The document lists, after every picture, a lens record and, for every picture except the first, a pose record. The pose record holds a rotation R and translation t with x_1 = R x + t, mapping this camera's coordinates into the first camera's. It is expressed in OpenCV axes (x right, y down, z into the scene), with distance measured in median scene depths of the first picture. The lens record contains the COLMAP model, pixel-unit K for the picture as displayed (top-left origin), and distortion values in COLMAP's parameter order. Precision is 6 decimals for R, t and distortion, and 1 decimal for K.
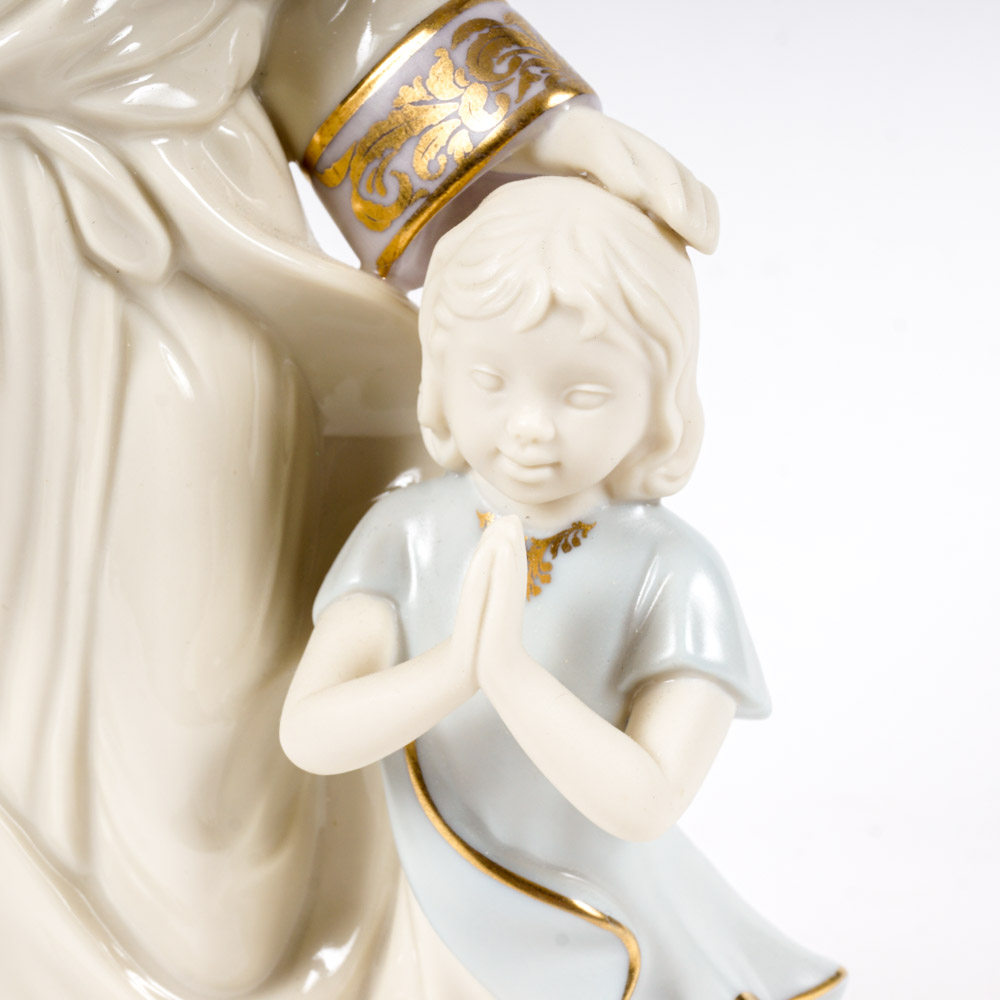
lens RADIAL K [[3198.5, 0, 500.0], [0, 3198.5, 500.0], [0, 0, 1]] dist [0.018126, -0.335617]
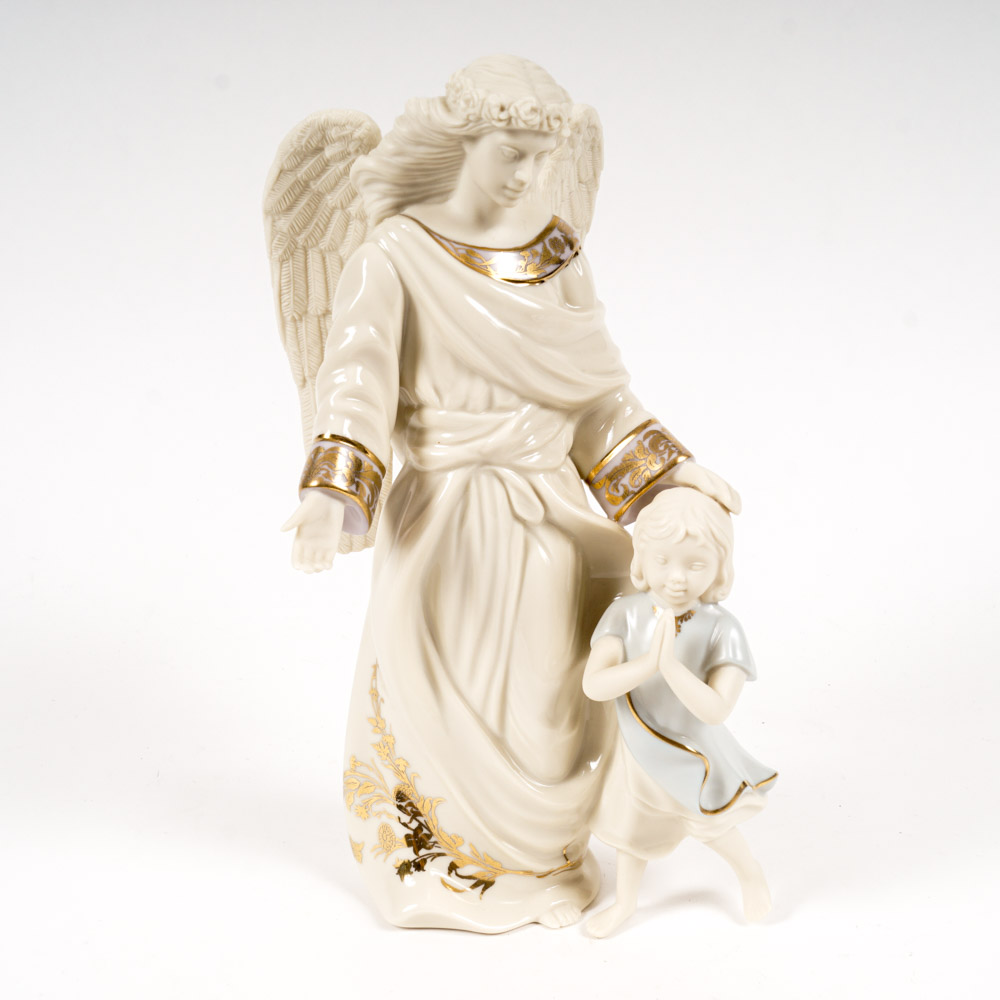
lens RADIAL K [[1461.6, 0, 487.7], [0, 1461.6, 514.0], [0, 0, 1]] dist [-0.057351, -0.005912]
pose [[0.999859, 0.001582, -0.016707, -0.130271], [-0.002286, 0.999107, -0.042192, -0.022942], [0.016625, 0.042225, 0.998970, -0.278197]]
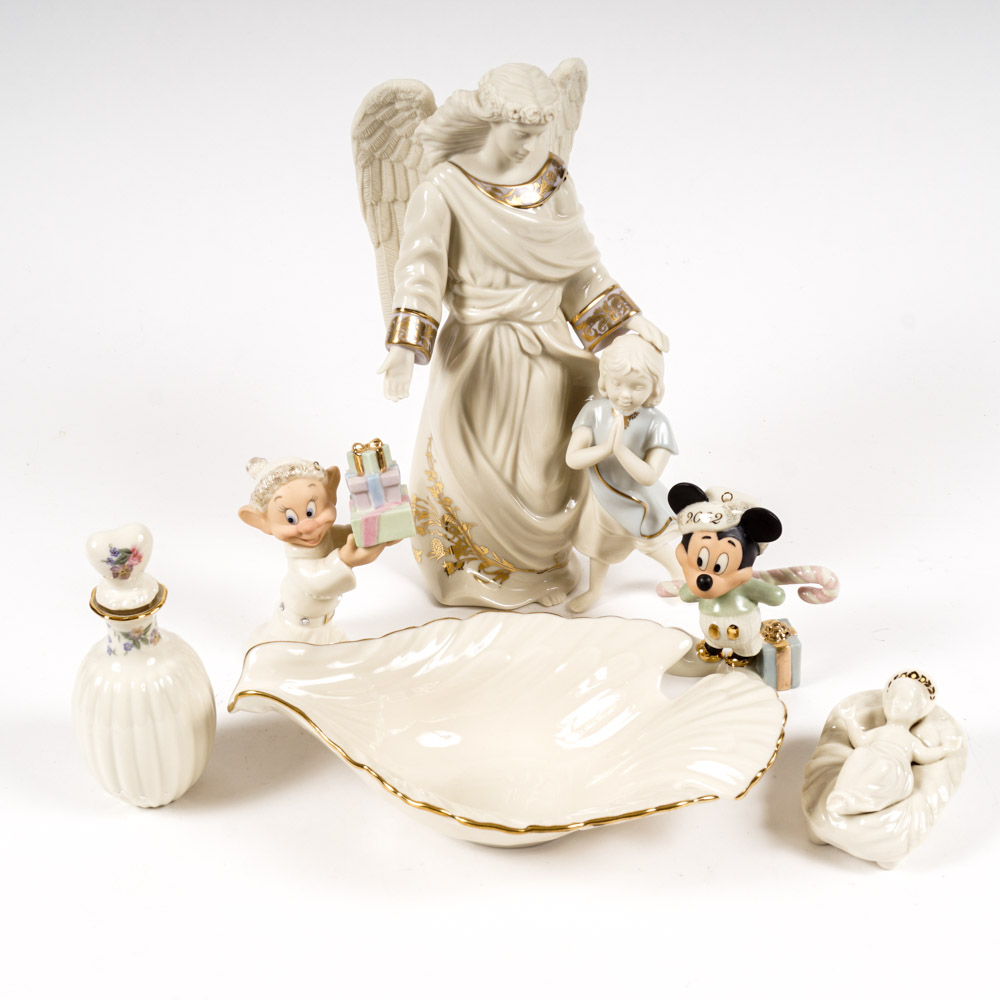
lens RADIAL K [[1802.2, 0, 500.0], [0, 1802.2, 500.0], [0, 0, 1]] dist [-0.018032, 0.029374]
pose [[0.999815, 0.007908, -0.017523, -0.114582], [-0.004165, 0.978930, 0.204153, -0.371890], [0.018768, -0.204042, 0.978782, -1.407648]]
